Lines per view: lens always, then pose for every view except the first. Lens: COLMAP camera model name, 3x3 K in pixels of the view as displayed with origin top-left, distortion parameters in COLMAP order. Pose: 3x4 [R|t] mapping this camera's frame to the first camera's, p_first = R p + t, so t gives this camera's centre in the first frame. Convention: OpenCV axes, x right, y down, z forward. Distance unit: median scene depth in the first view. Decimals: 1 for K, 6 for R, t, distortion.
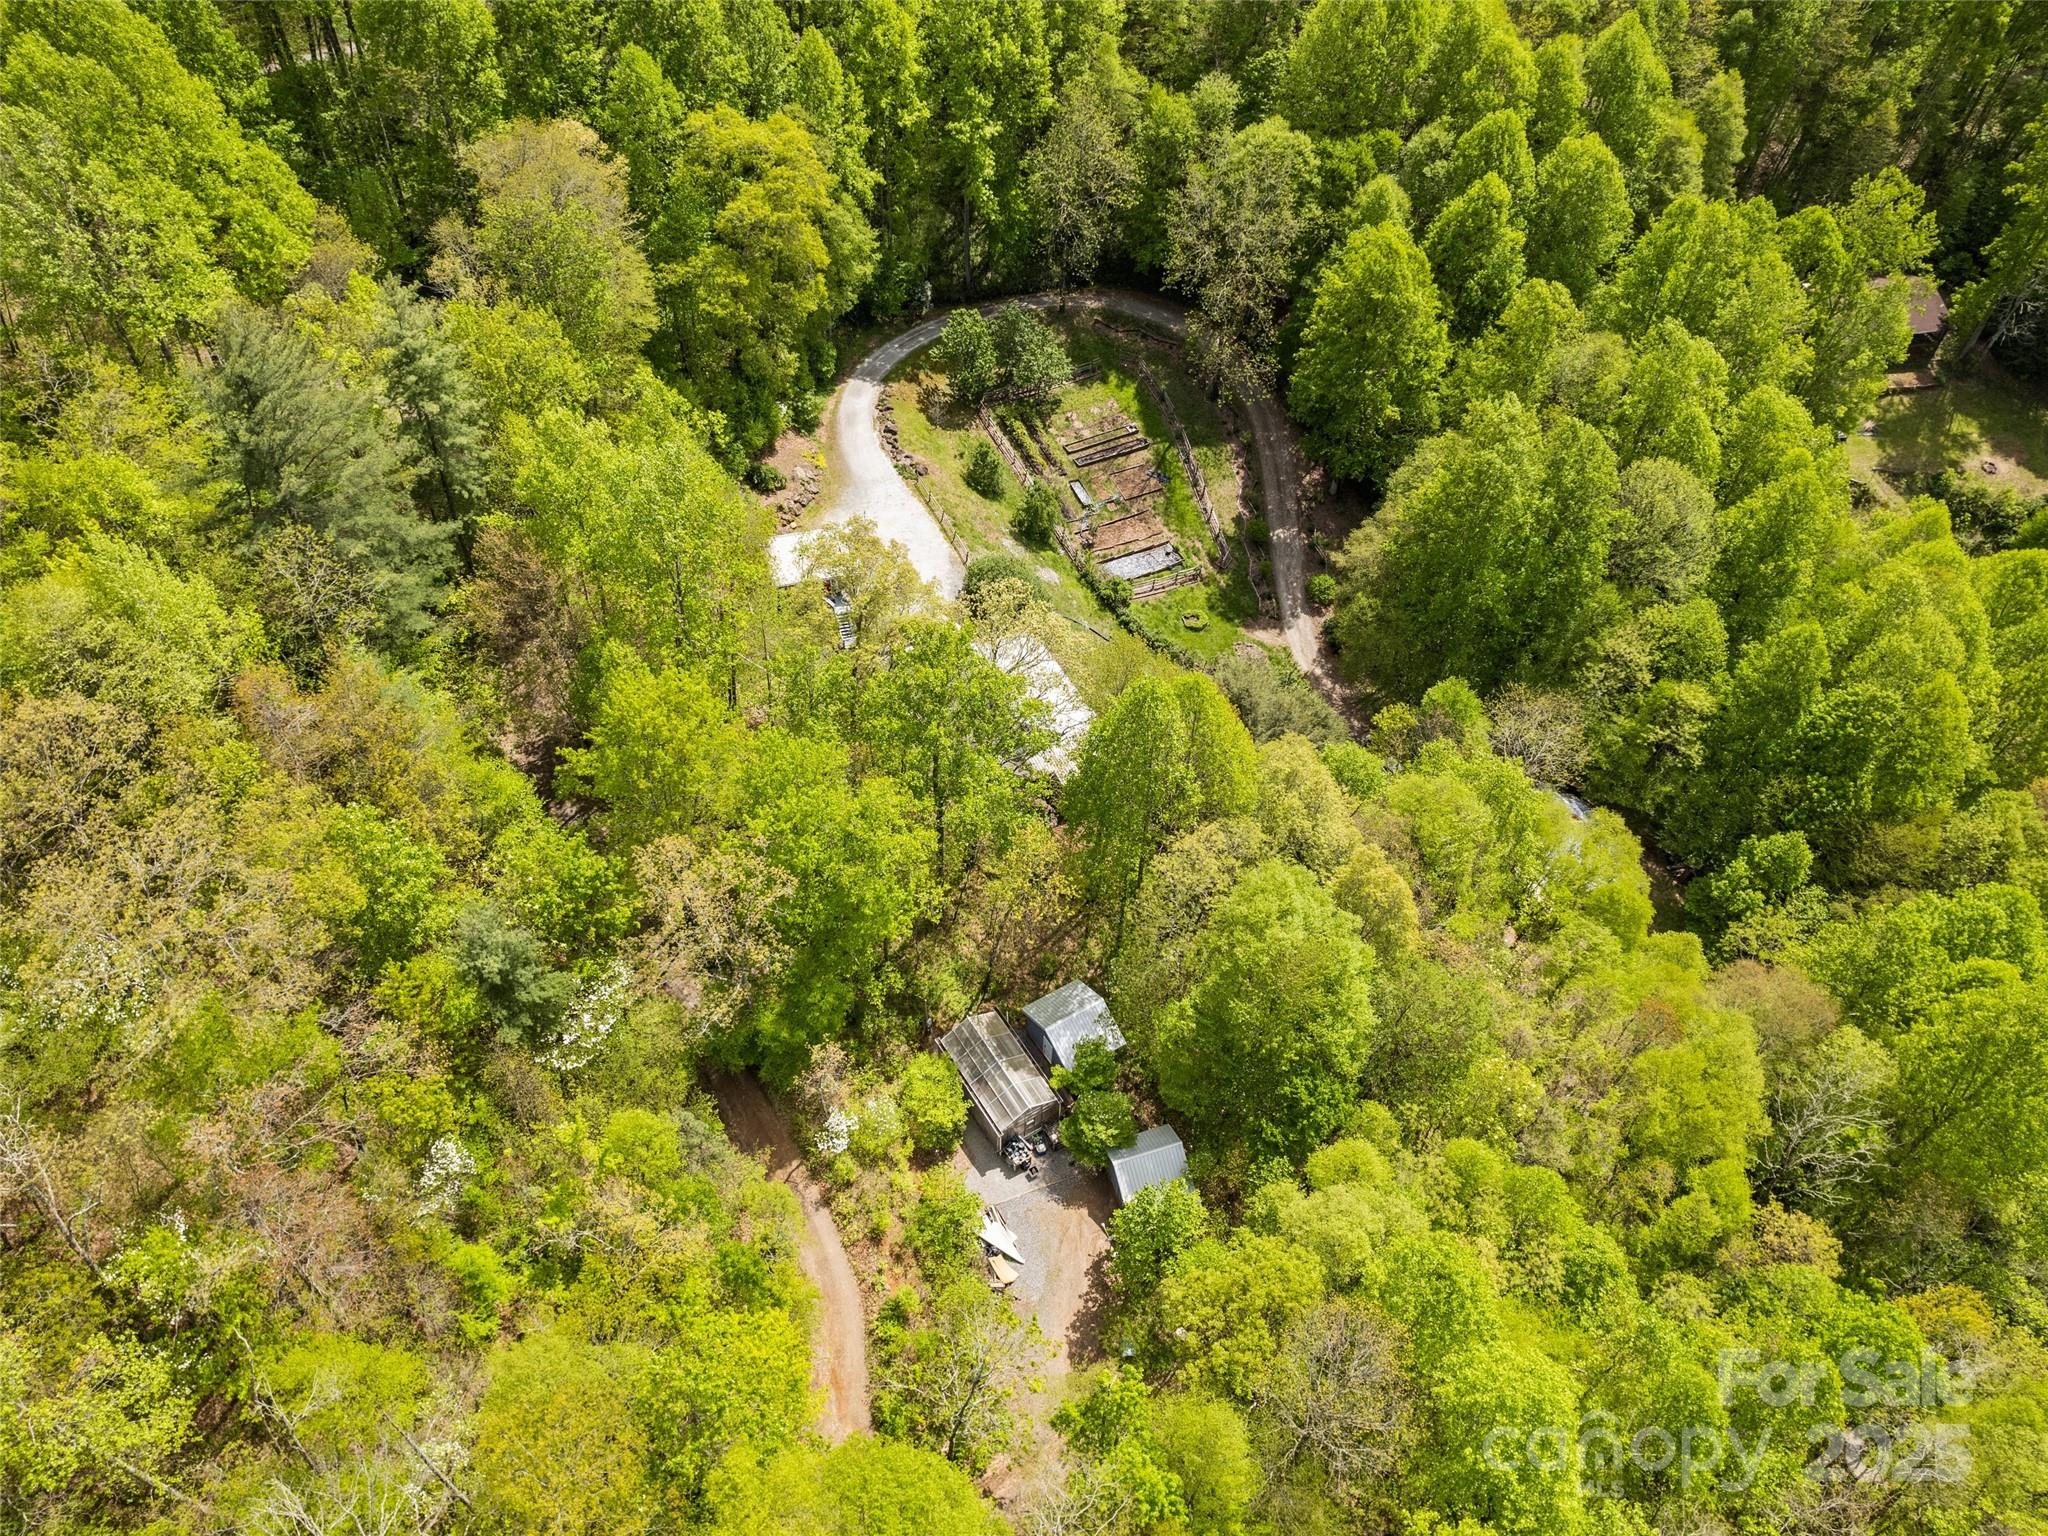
lens RADIAL K [[1489.4, 0, 1022.0], [0, 1489.4, 772.0], [0, 0, 1]] dist [-0.060443, 0.038515]
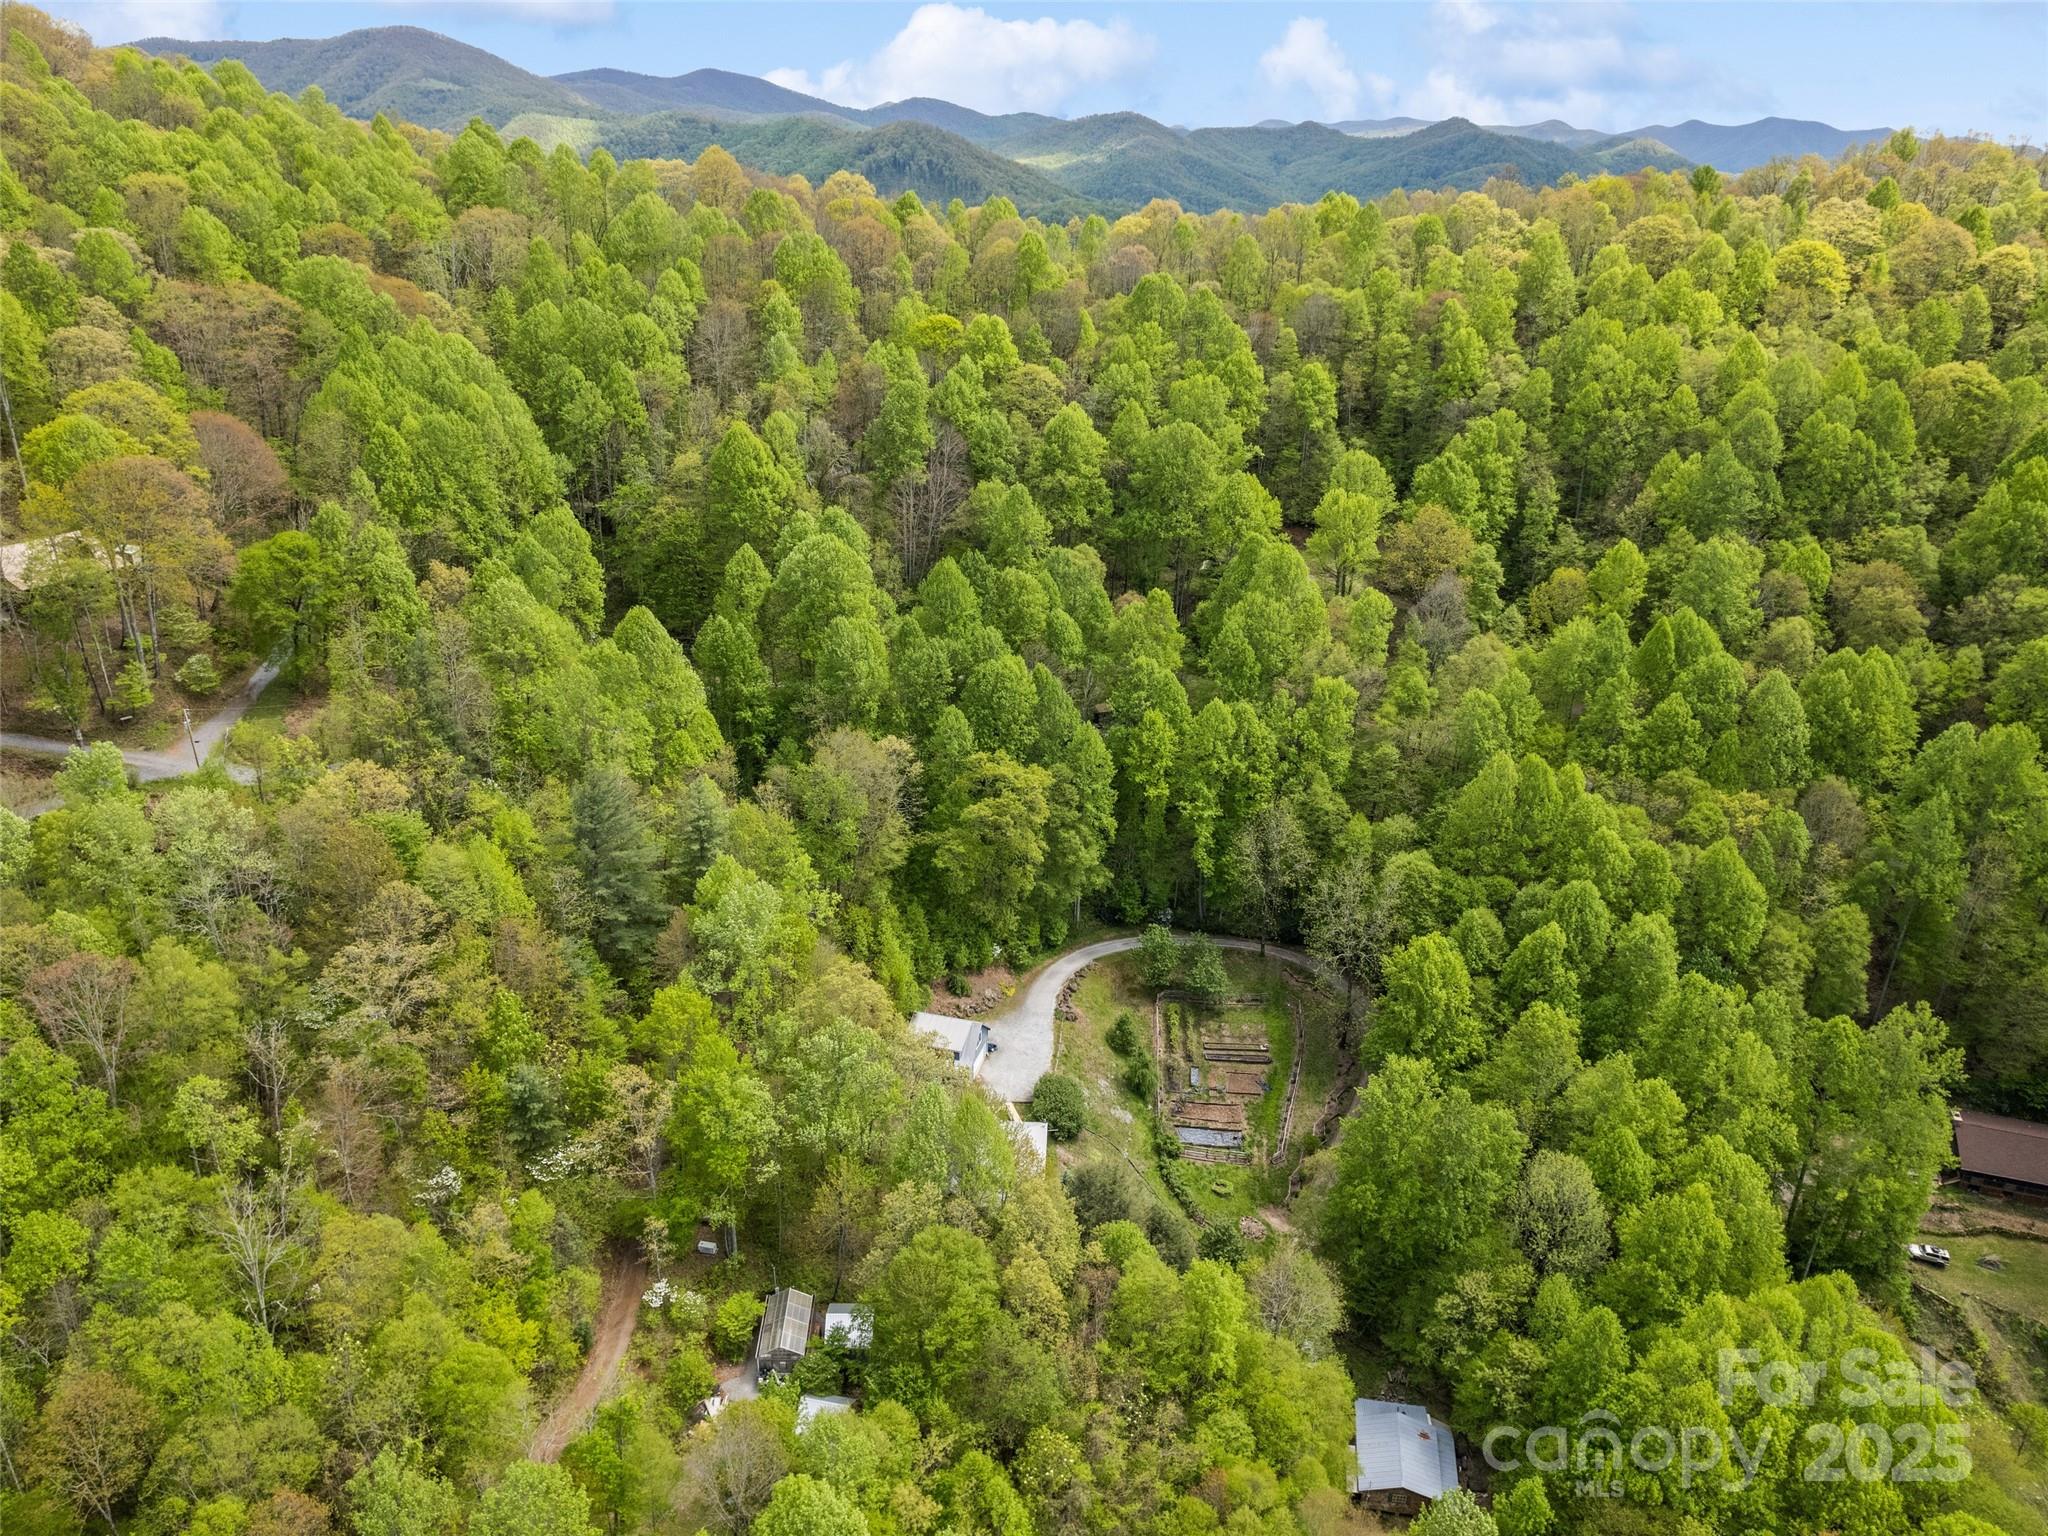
lens RADIAL K [[1489.4, 0, 1026.4], [0, 1489.4, 775.1], [0, 0, 1]] dist [-0.060443, 0.038515]
pose [[0.862543, 0.198236, -0.465534, 0.483623], [-0.382080, 0.858353, -0.342411, 0.090324], [0.331714, 0.473216, 0.816108, -0.242004]]
